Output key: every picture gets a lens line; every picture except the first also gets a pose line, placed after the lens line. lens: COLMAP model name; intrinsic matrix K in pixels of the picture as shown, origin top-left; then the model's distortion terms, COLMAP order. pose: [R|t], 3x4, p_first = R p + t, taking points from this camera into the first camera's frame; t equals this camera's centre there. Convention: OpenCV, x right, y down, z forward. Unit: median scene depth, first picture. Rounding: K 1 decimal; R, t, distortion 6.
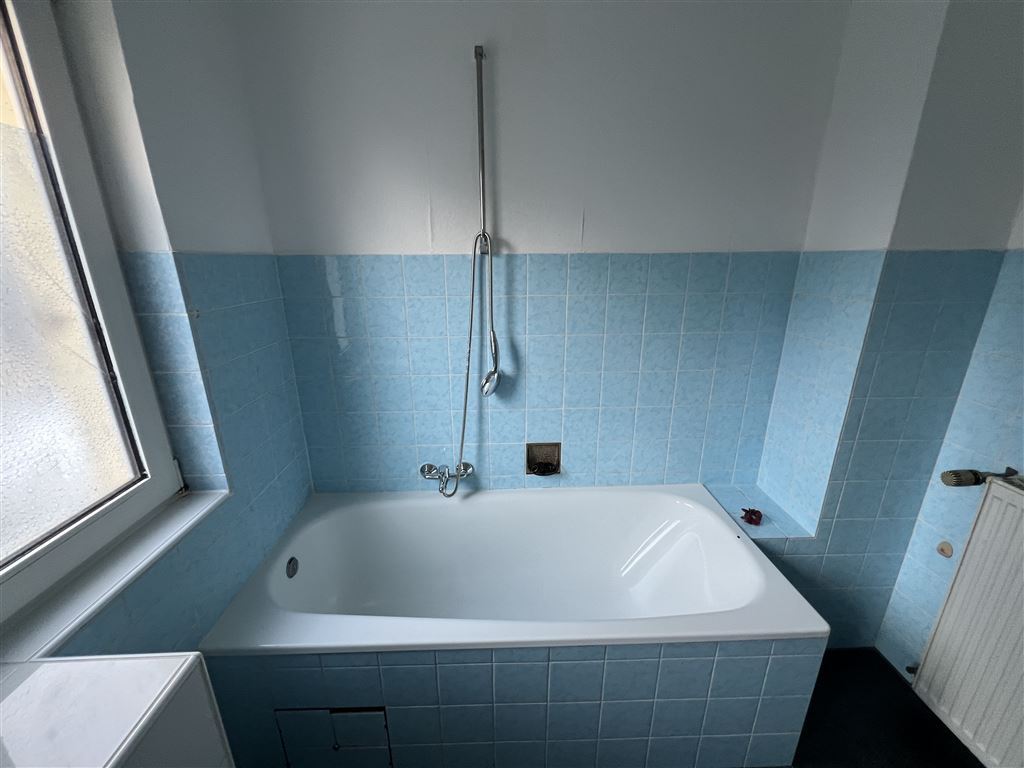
lens RADIAL K [[403.9, 0, 512.0], [0, 403.9, 384.0], [0, 0, 1]] dist [0.000544, 0.000049]
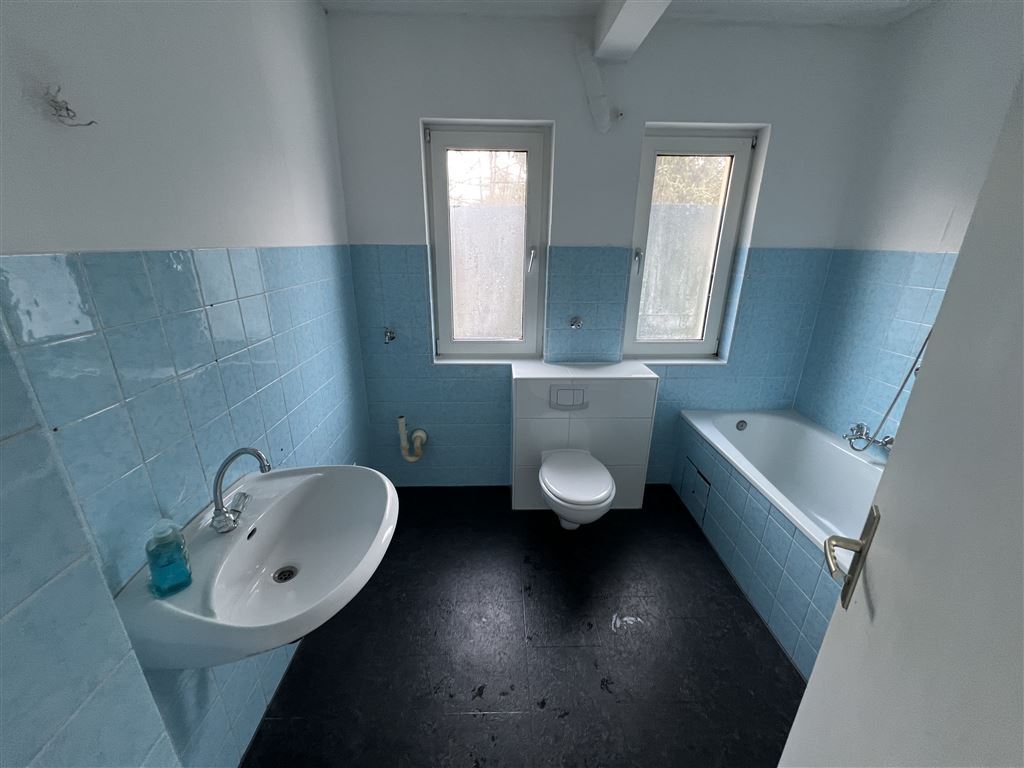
lens RADIAL K [[413.4, 0, 512.0], [0, 413.4, 384.0], [0, 0, 1]] dist [-0.000634, 0.000017]
pose [[0.002205, 0.333390, -0.942786, 1.090157], [-0.302861, 0.898733, 0.317103, 0.018812], [0.953032, 0.284834, 0.102952, -0.197490]]
